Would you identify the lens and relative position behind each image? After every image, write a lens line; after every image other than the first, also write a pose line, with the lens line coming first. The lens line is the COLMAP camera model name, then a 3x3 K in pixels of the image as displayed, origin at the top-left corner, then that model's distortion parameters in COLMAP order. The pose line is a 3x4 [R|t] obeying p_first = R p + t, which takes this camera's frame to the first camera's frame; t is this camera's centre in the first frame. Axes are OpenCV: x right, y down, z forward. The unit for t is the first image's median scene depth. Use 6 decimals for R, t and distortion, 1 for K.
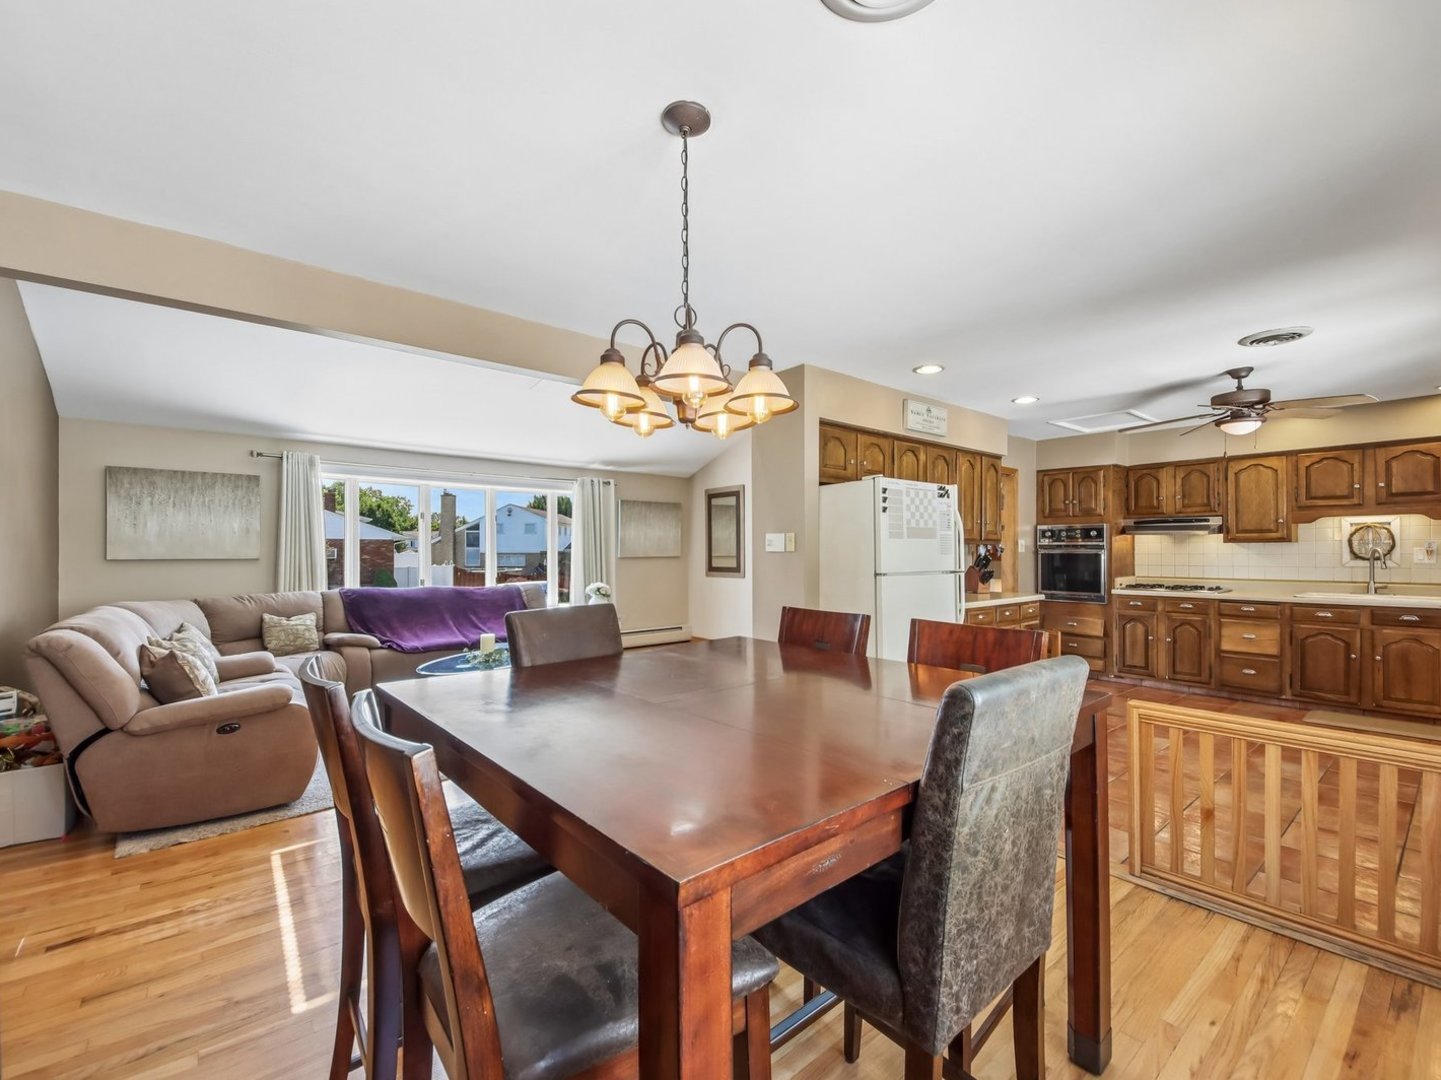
lens RADIAL K [[615.4, 0, 751.7], [0, 615.4, 546.8], [0, 0, 1]] dist [0.013360, -0.004506]
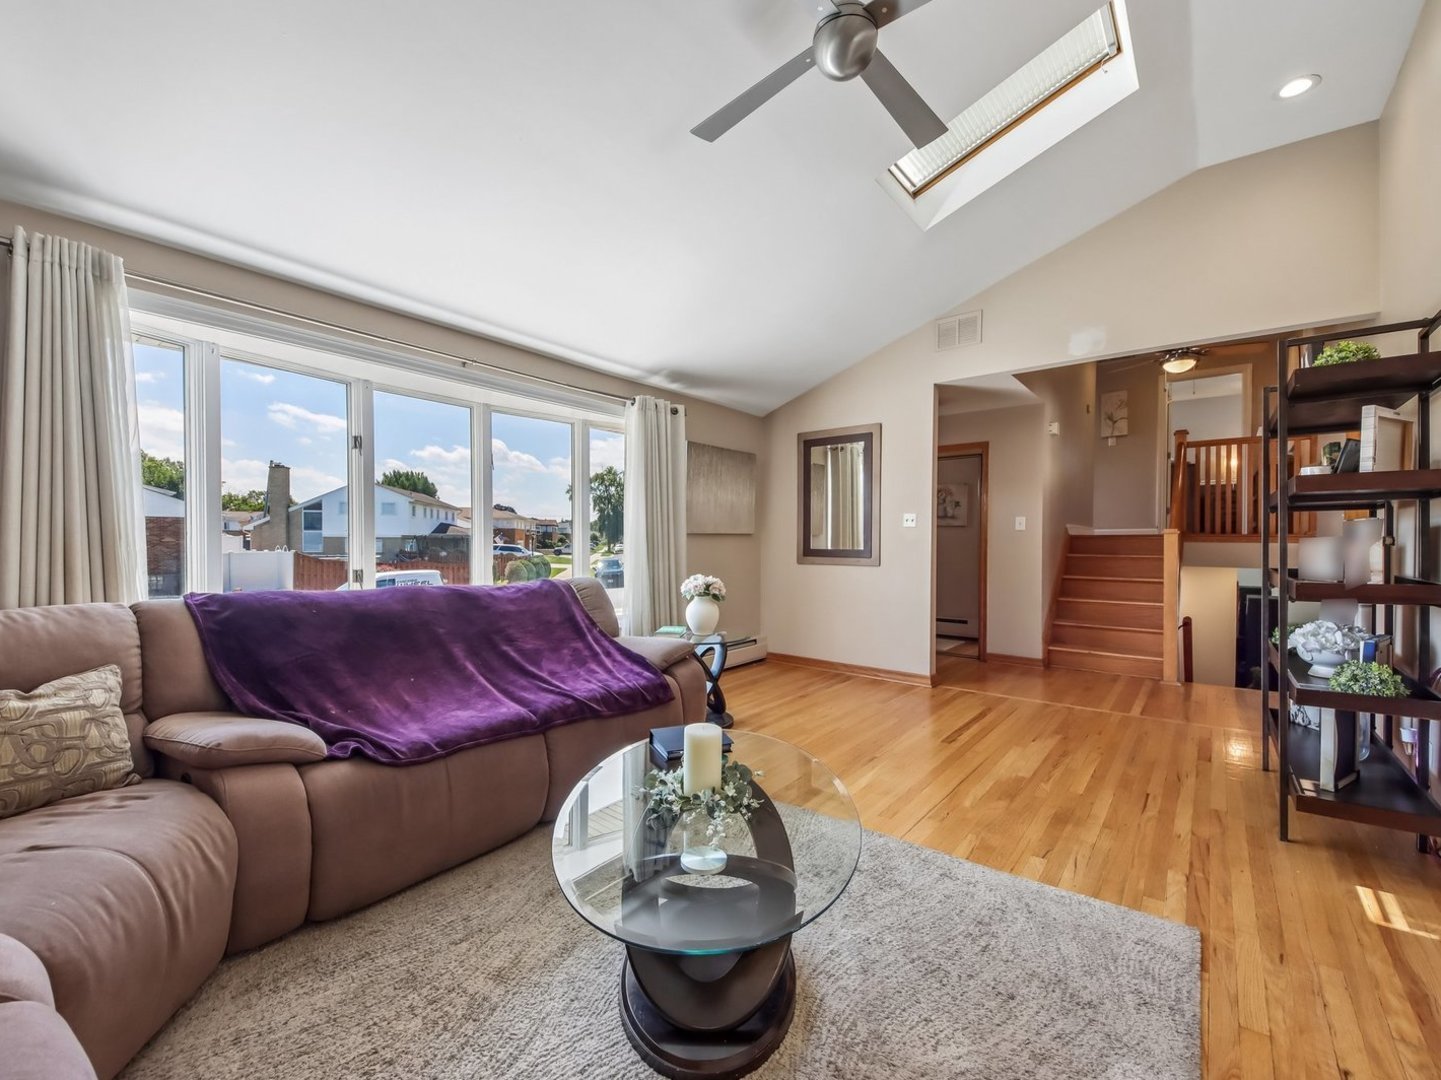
lens RADIAL K [[615.4, 0, 749.2], [0, 615.4, 542.7], [0, 0, 1]] dist [0.013360, -0.004506]
pose [[0.979689, 0.004459, 0.200471, -0.362701], [-0.007338, 0.999880, 0.013620, 0.023257], [-0.200386, -0.014815, 0.979605, 0.496841]]
